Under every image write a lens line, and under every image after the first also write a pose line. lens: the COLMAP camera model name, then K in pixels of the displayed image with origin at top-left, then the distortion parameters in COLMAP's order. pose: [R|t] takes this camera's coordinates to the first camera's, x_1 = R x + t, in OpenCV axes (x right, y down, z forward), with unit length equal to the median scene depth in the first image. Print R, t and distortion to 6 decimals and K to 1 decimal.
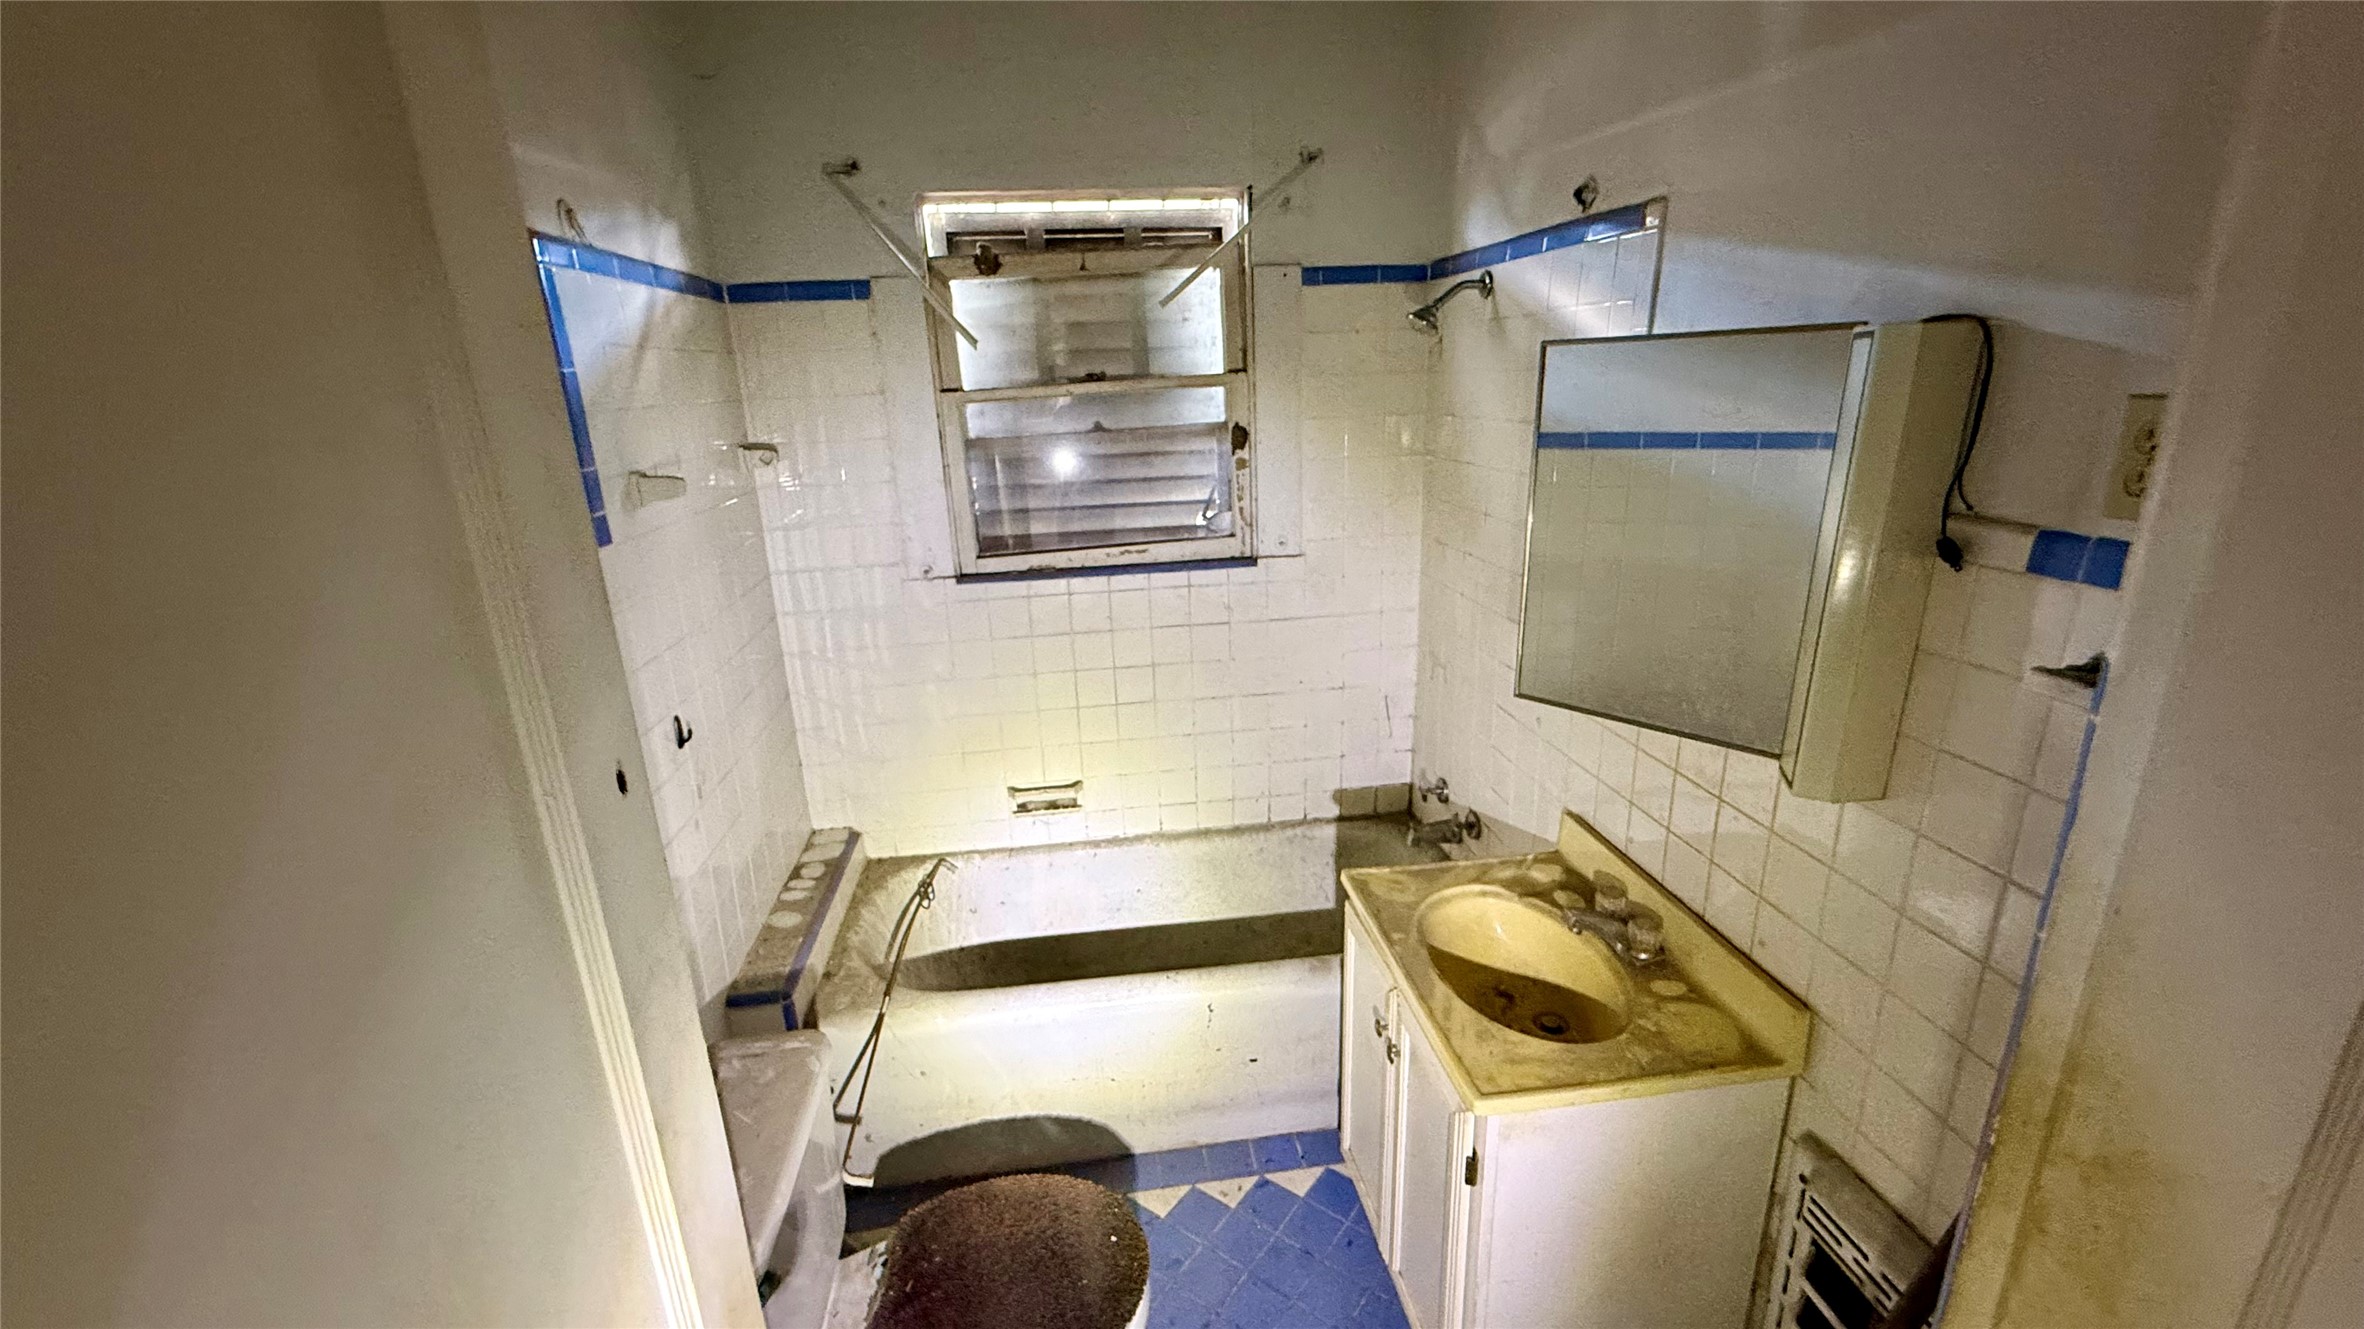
lens RADIAL K [[944.8, 0, 1182.0], [0, 944.8, 664.5], [0, 0, 1]] dist [-0.000989, -0.000303]
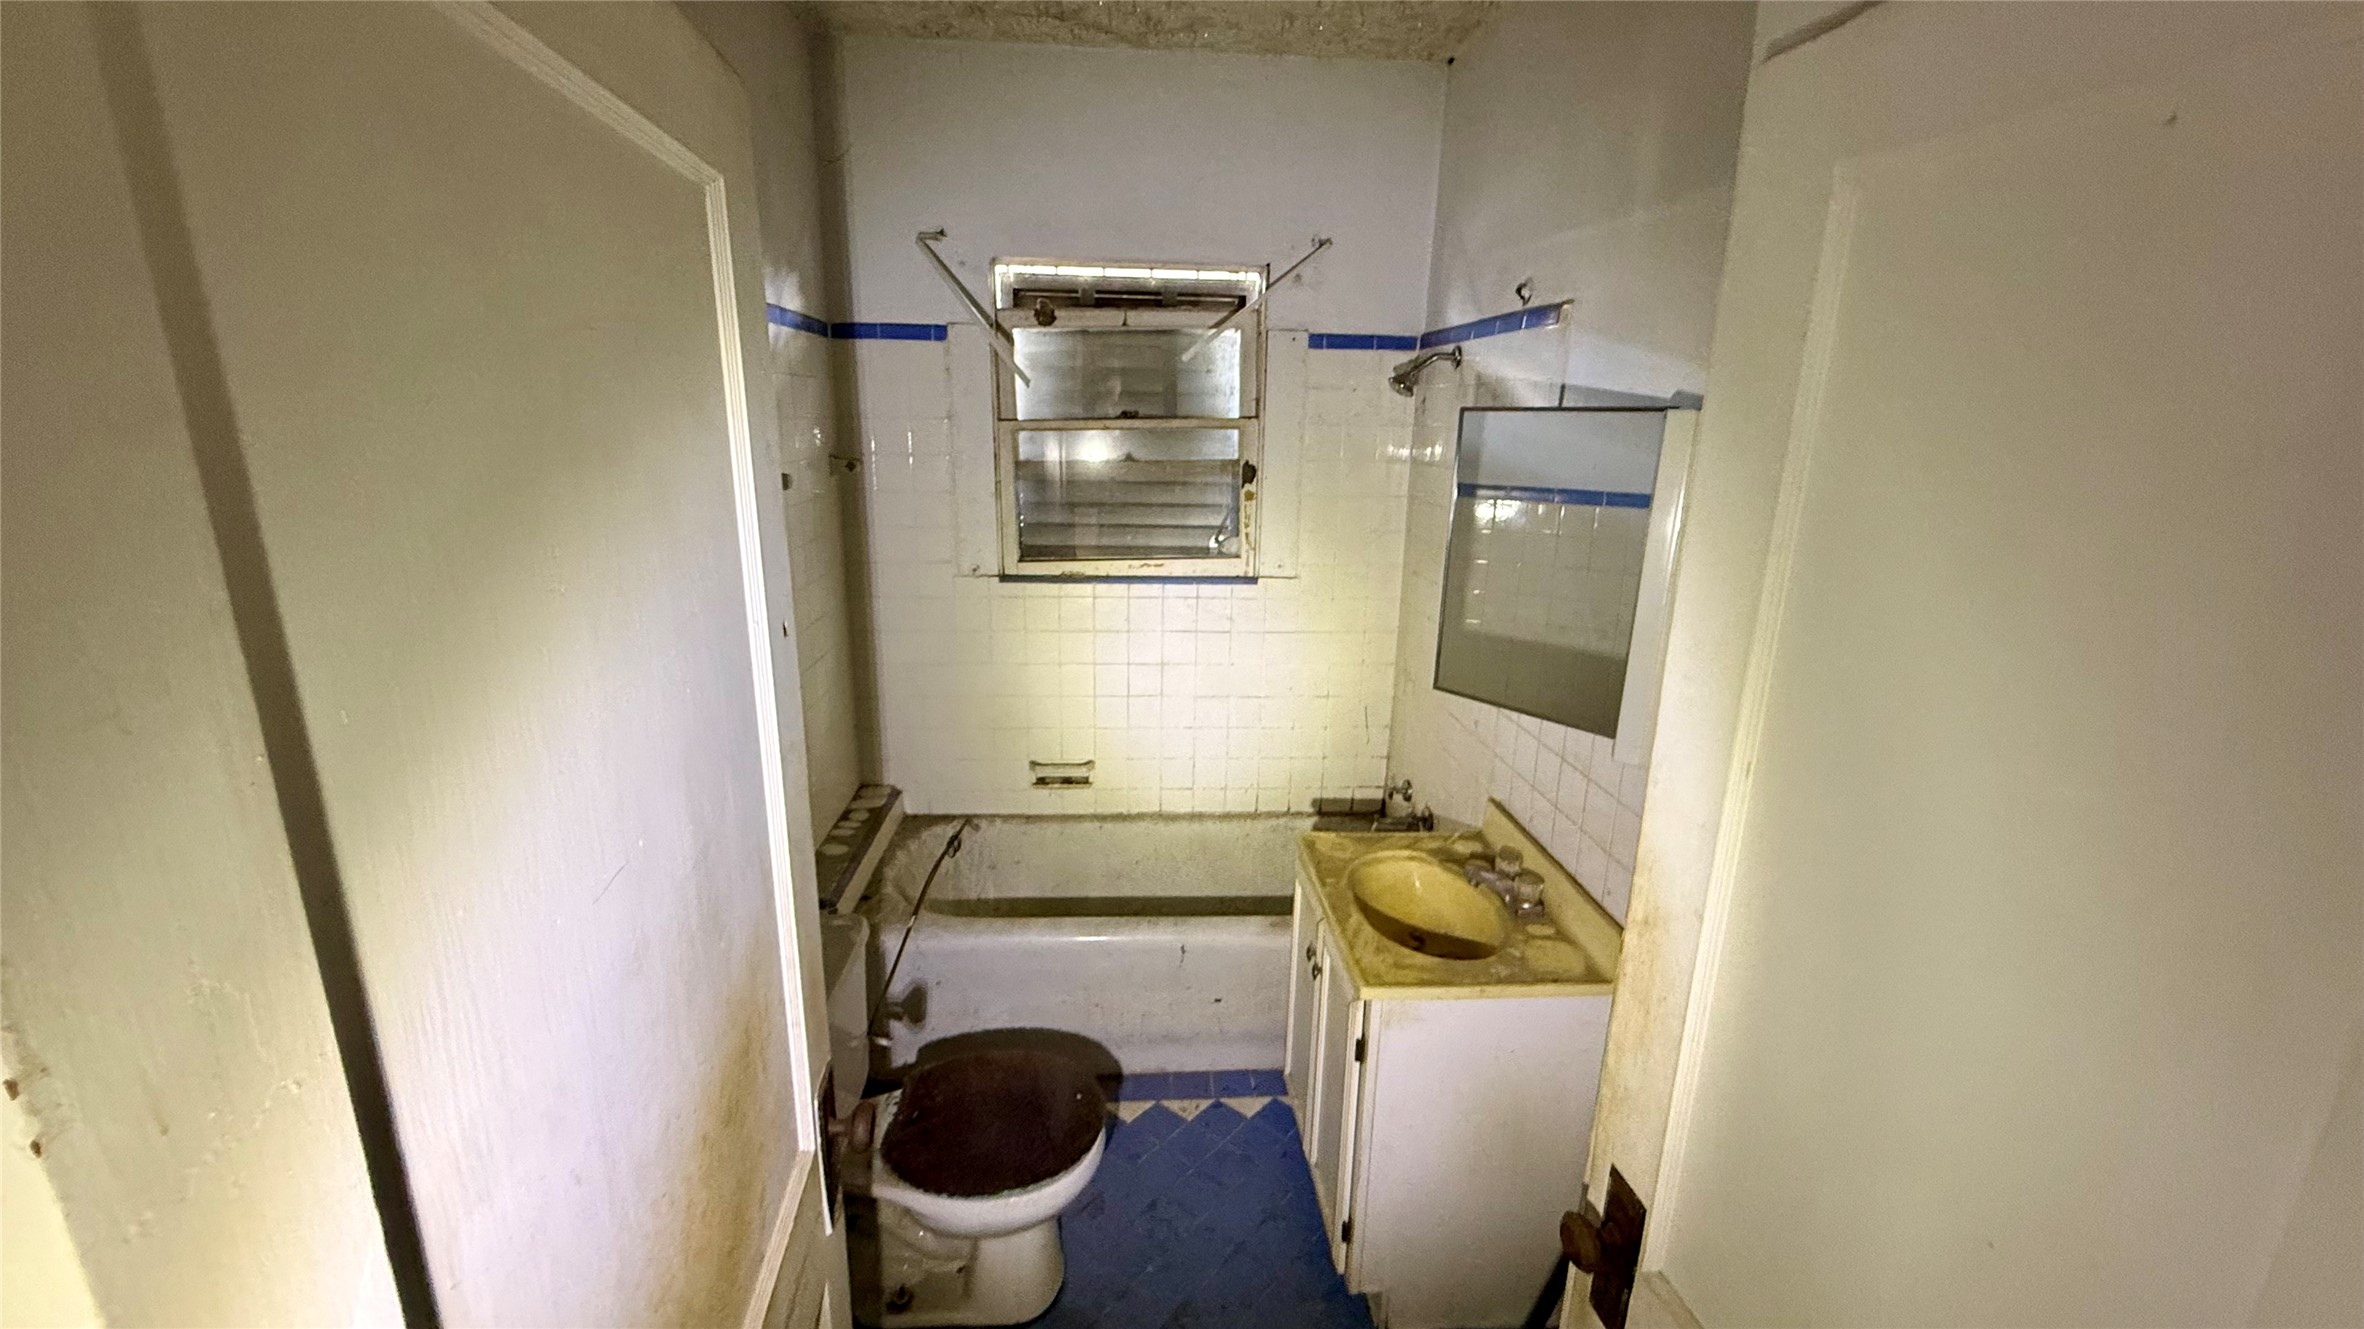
lens RADIAL K [[944.8, 0, 1182.0], [0, 944.8, 664.5], [0, 0, 1]] dist [-0.000989, -0.000303]
pose [[0.996607, 0.068502, -0.045636, 0.051458], [-0.070291, 0.996771, -0.038826, 0.049061], [0.042829, 0.041902, 0.998203, -0.168183]]
